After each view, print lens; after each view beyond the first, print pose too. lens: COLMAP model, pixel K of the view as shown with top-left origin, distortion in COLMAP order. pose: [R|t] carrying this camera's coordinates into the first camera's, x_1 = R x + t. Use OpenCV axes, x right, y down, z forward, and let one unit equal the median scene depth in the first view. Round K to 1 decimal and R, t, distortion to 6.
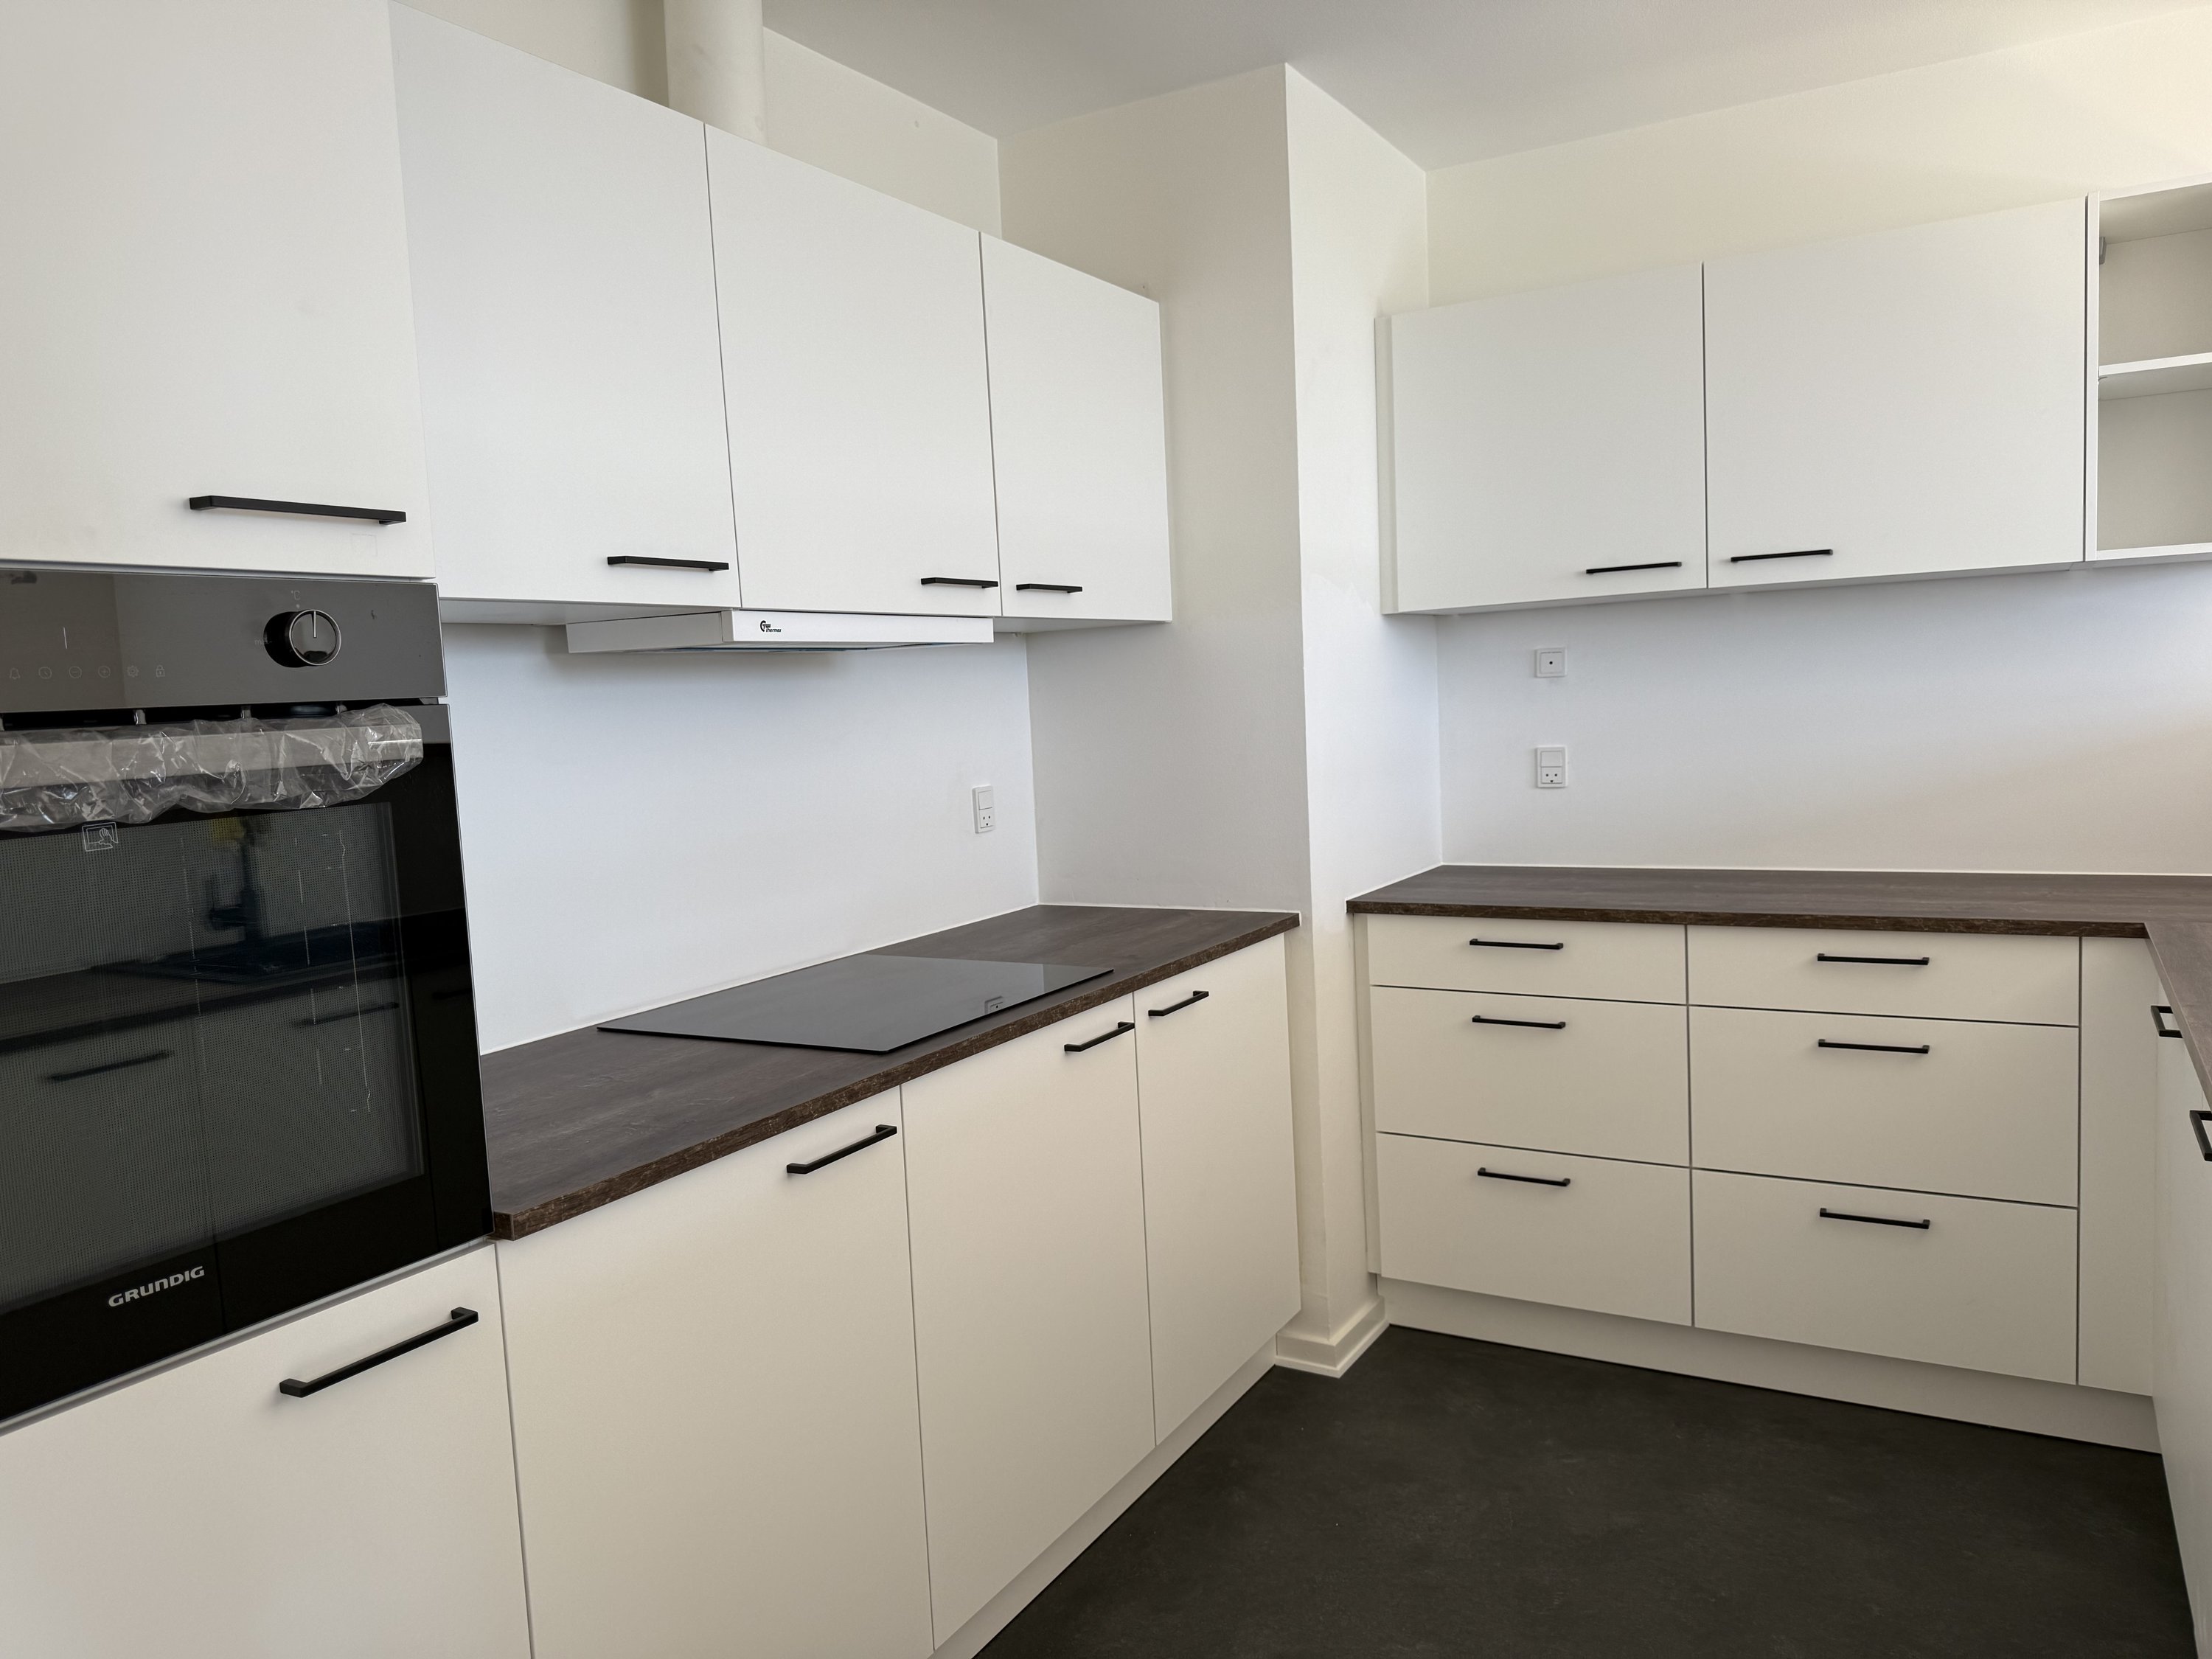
lens RADIAL K [[1545.0, 0, 1106.0], [0, 1545.0, 829.5], [0, 0, 1]] dist [0.114009, -0.179303]
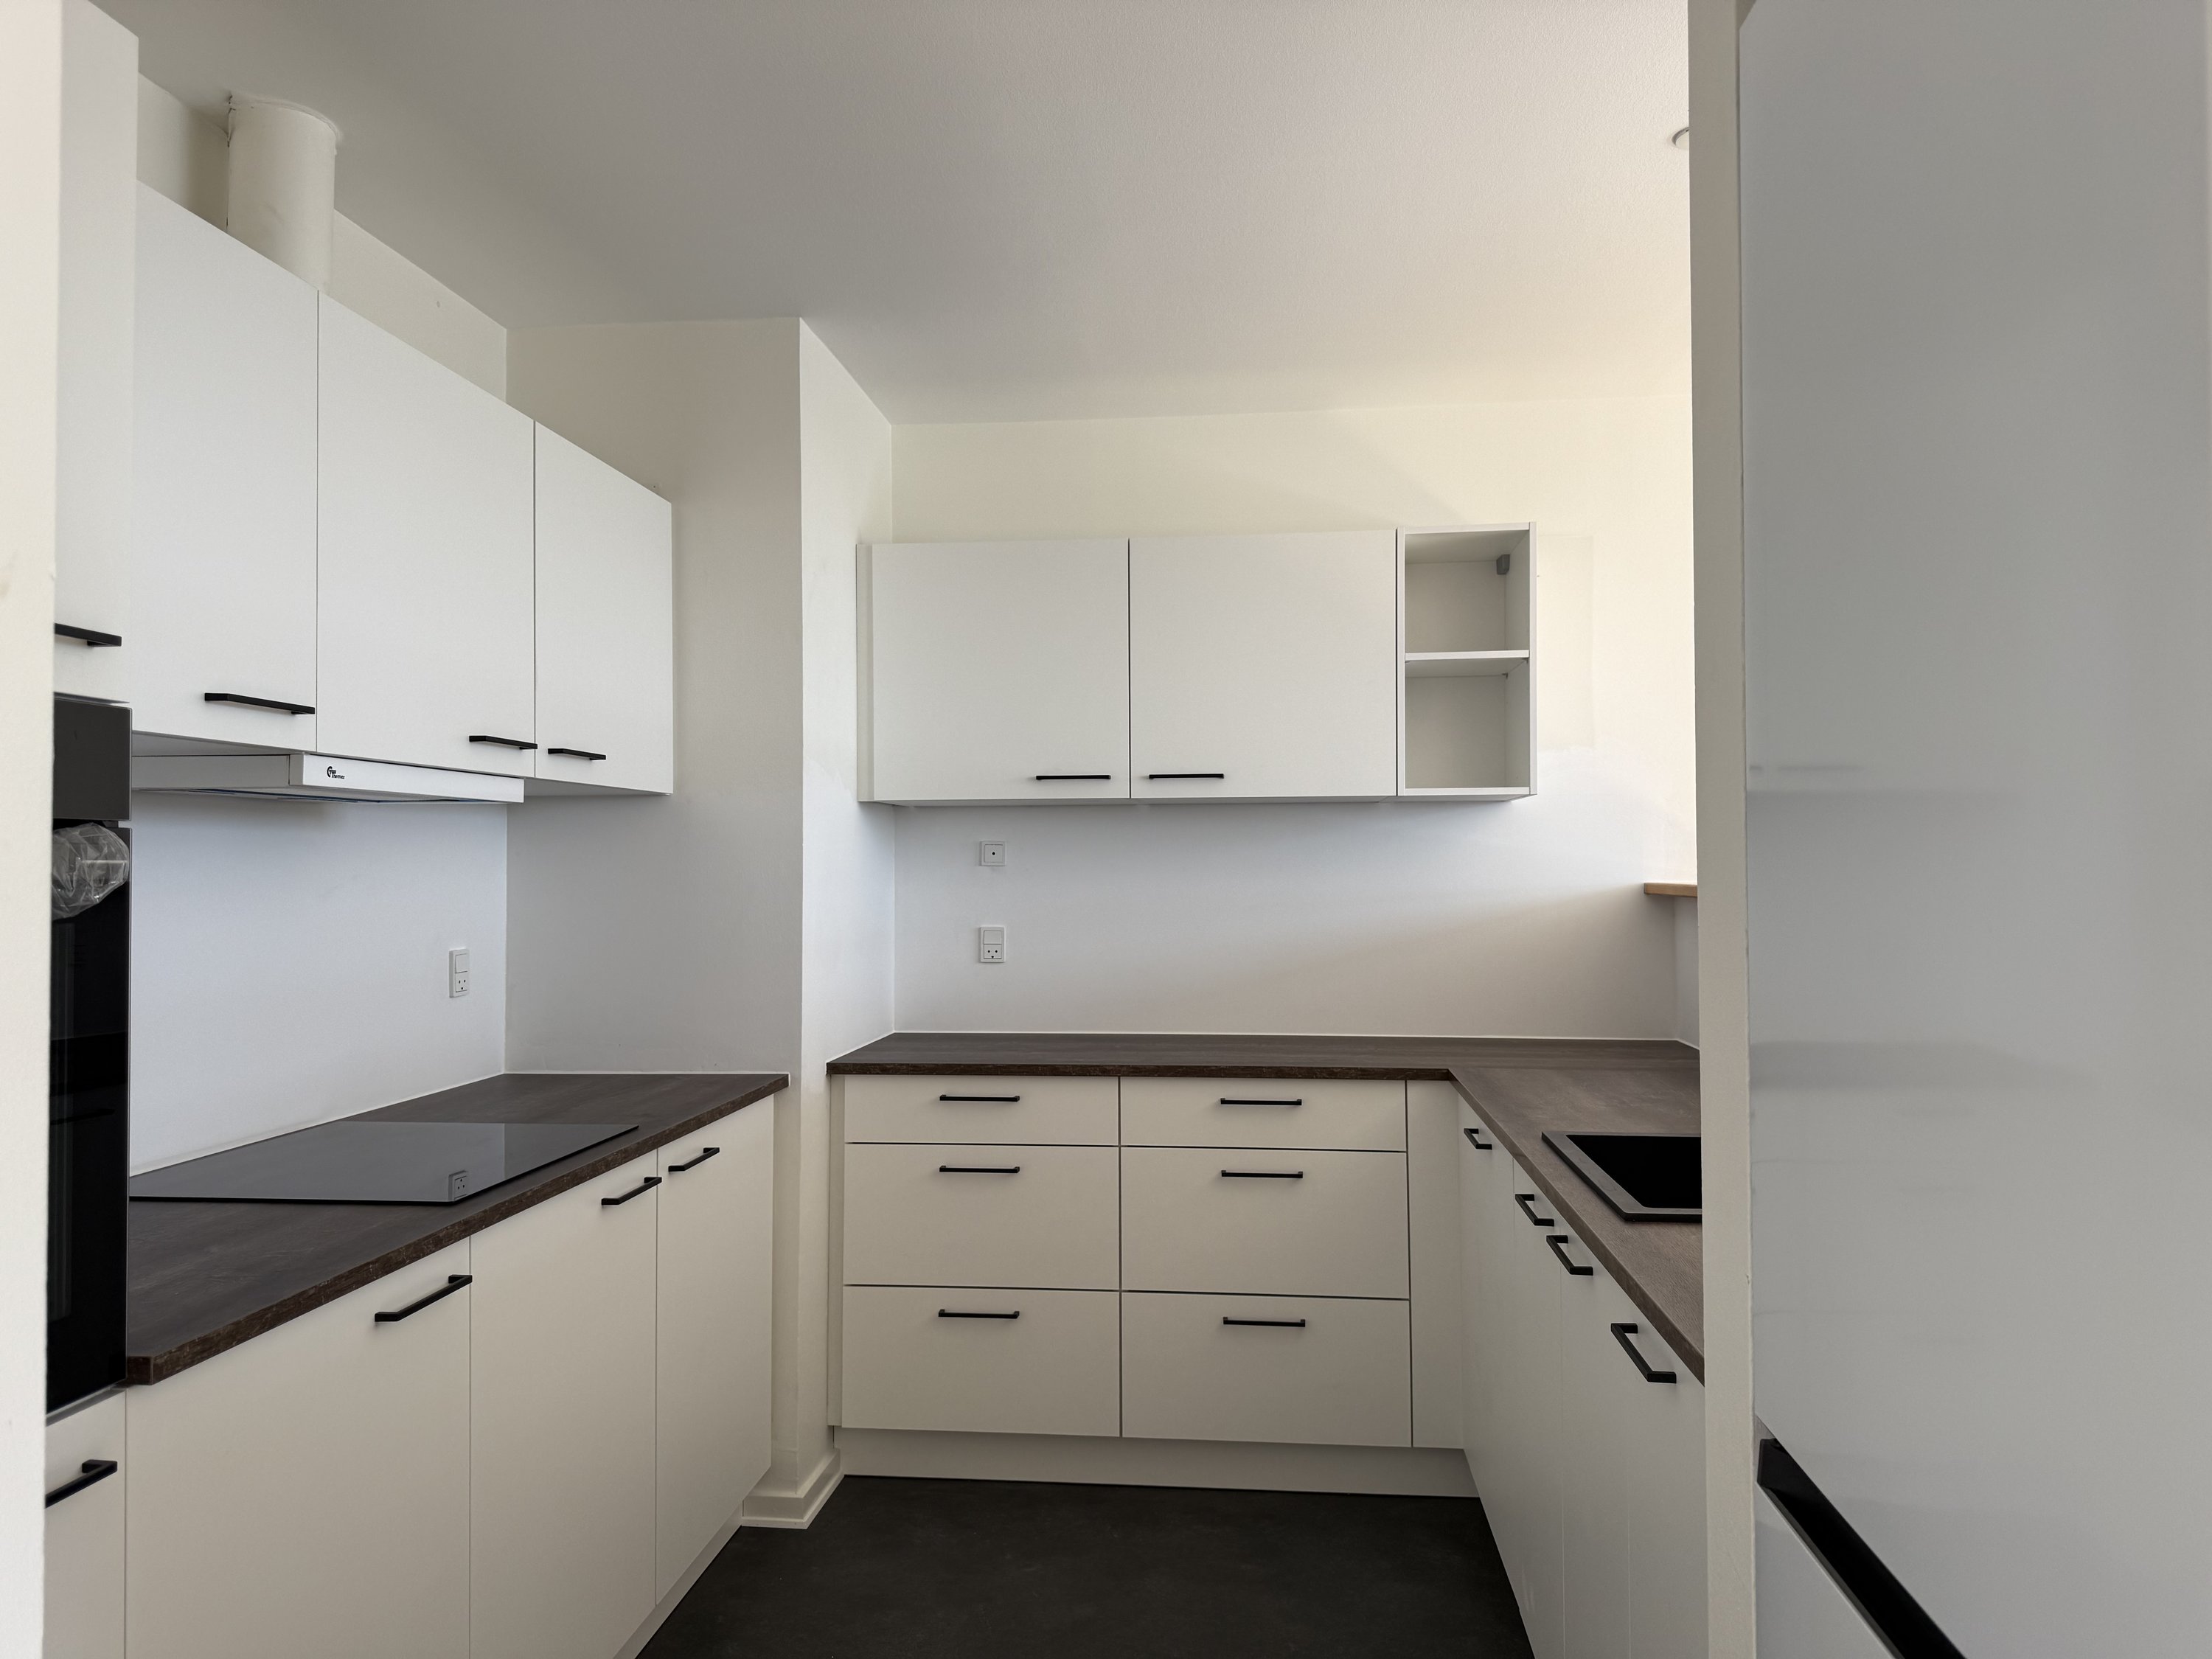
lens RADIAL K [[1544.8, 0, 1106.0], [0, 1544.8, 829.5], [0, 0, 1]] dist [0.103877, -0.185836]
pose [[0.909450, 0.055258, 0.412126, -0.131435], [-0.003619, 0.992145, -0.125042, 0.021005], [-0.415798, 0.112228, 0.902506, -0.074617]]
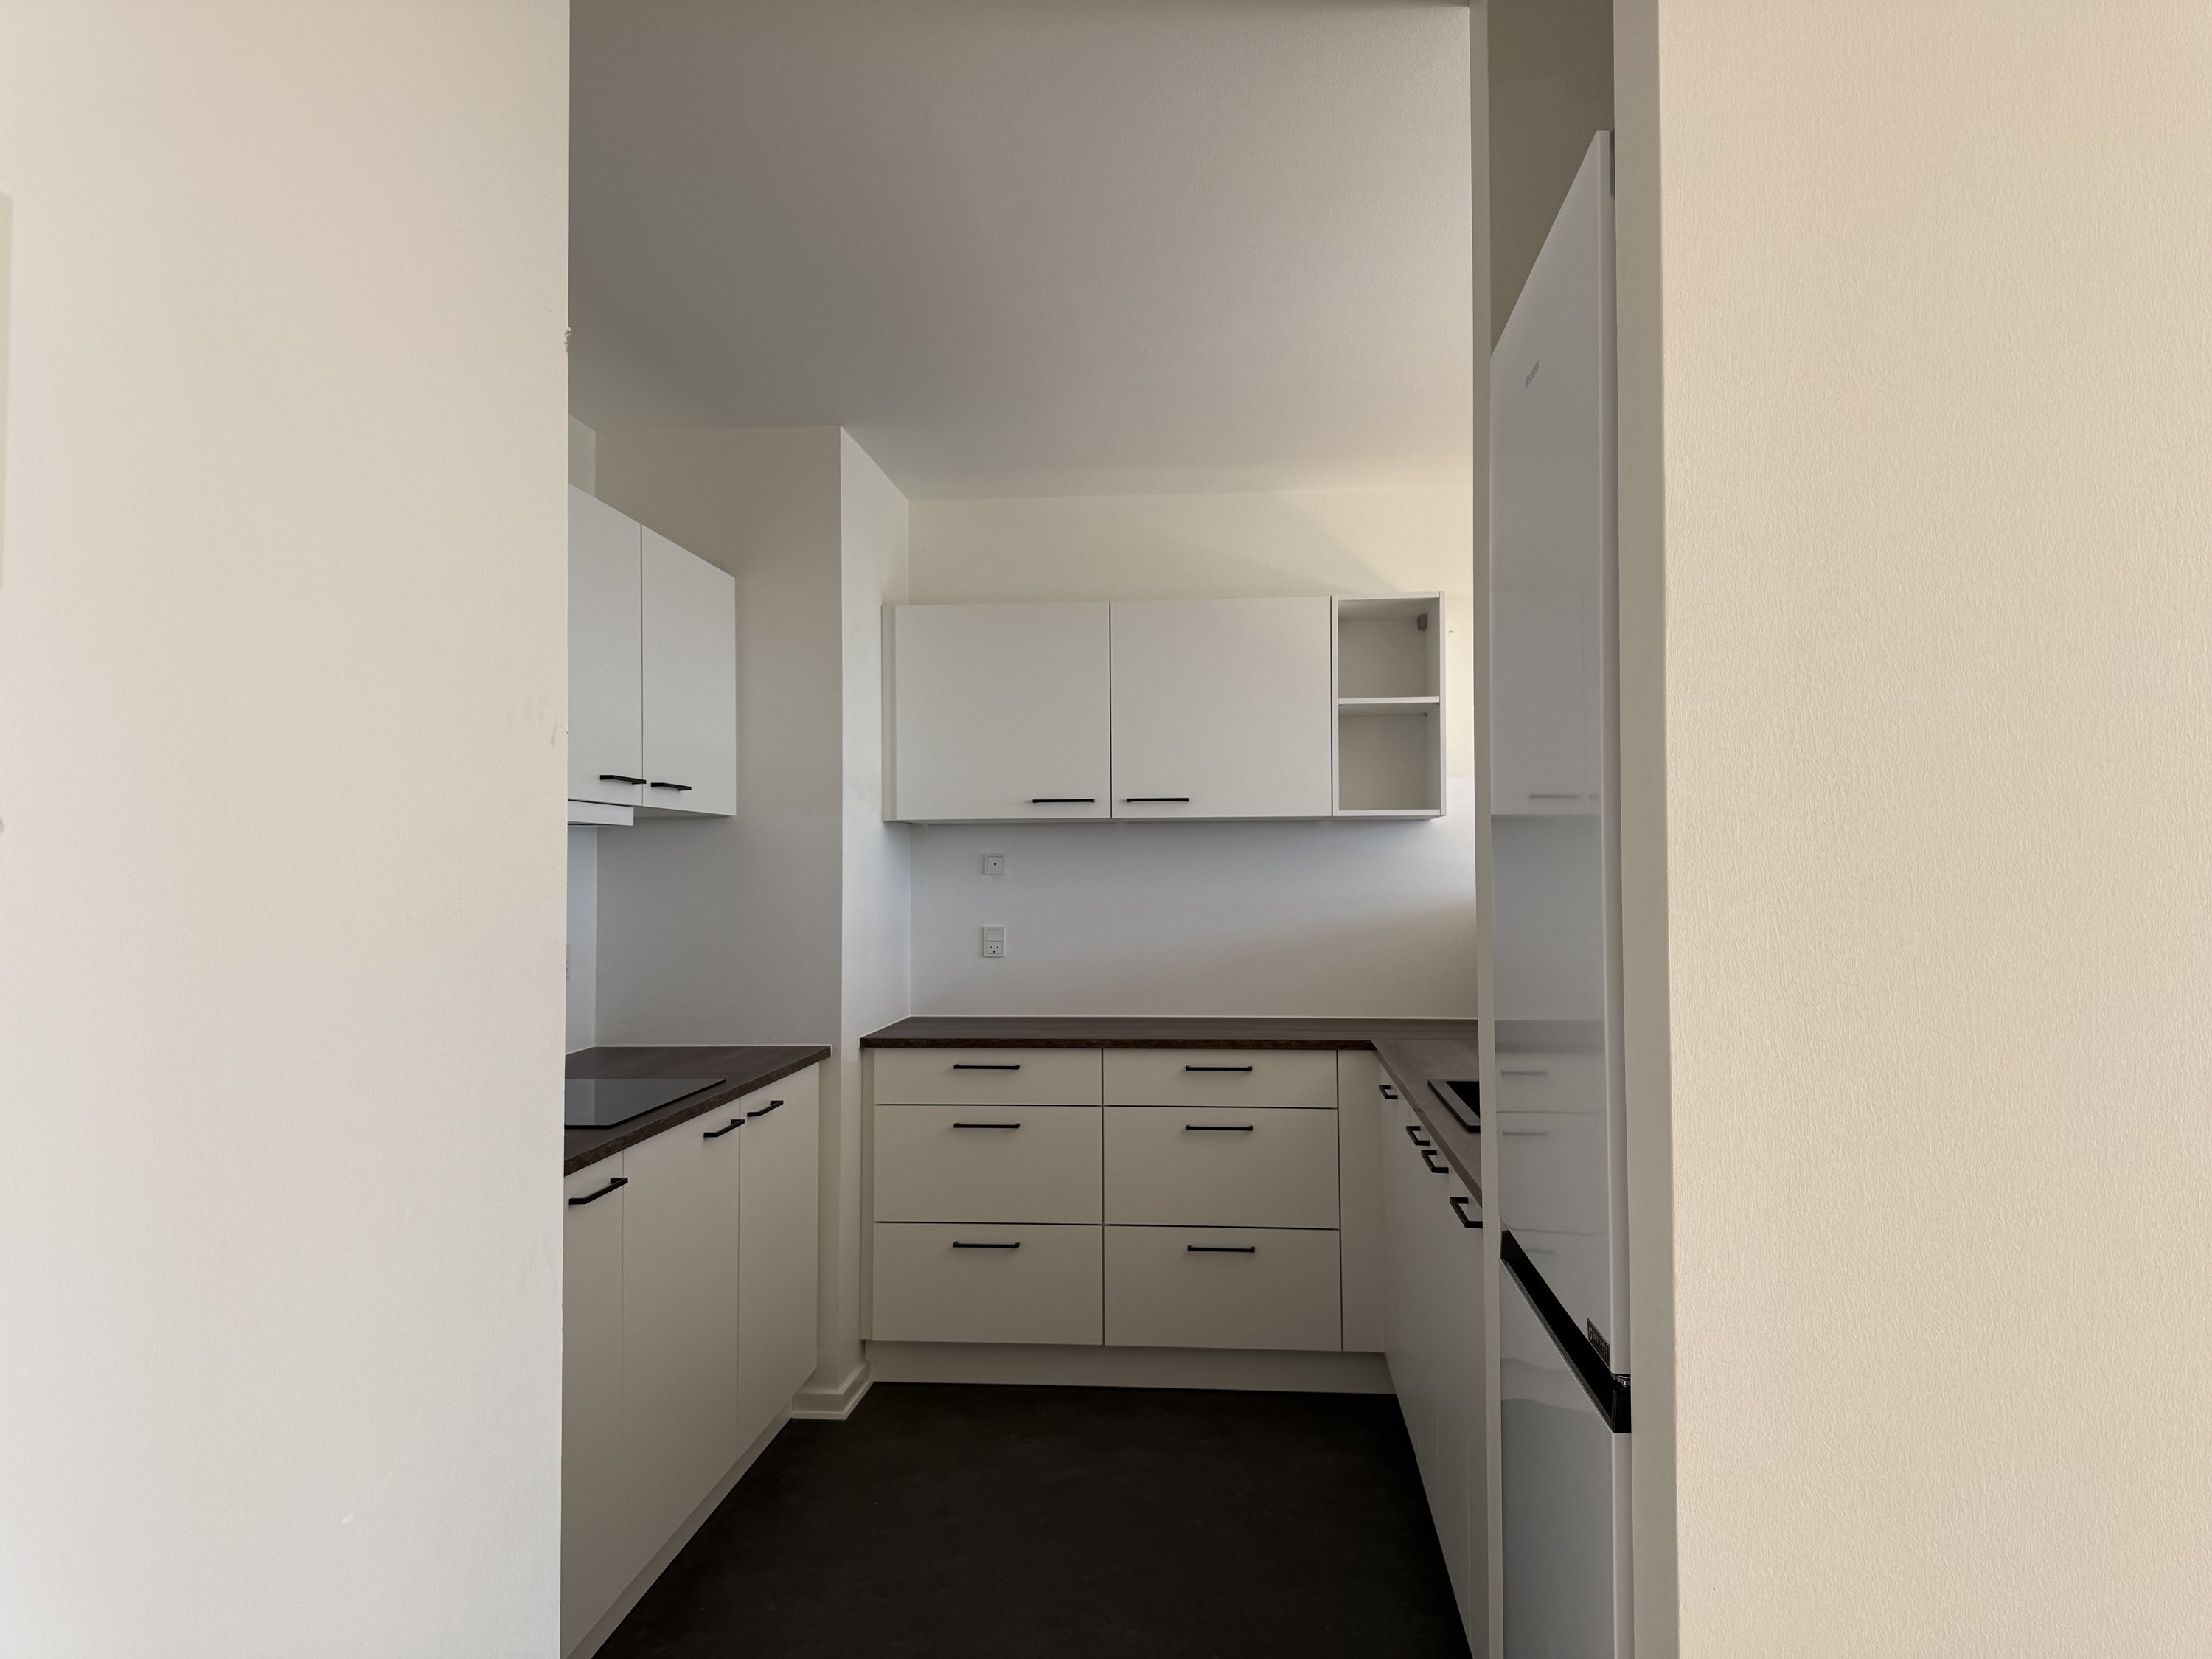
lens RADIAL K [[1545.0, 0, 1106.0], [0, 1545.0, 829.5], [0, 0, 1]] dist [0.114009, -0.179303]
pose [[0.903880, 0.056742, 0.424006, -0.238559], [-0.001550, 0.991592, -0.129393, 0.044226], [-0.427783, 0.116298, 0.896369, -0.296311]]
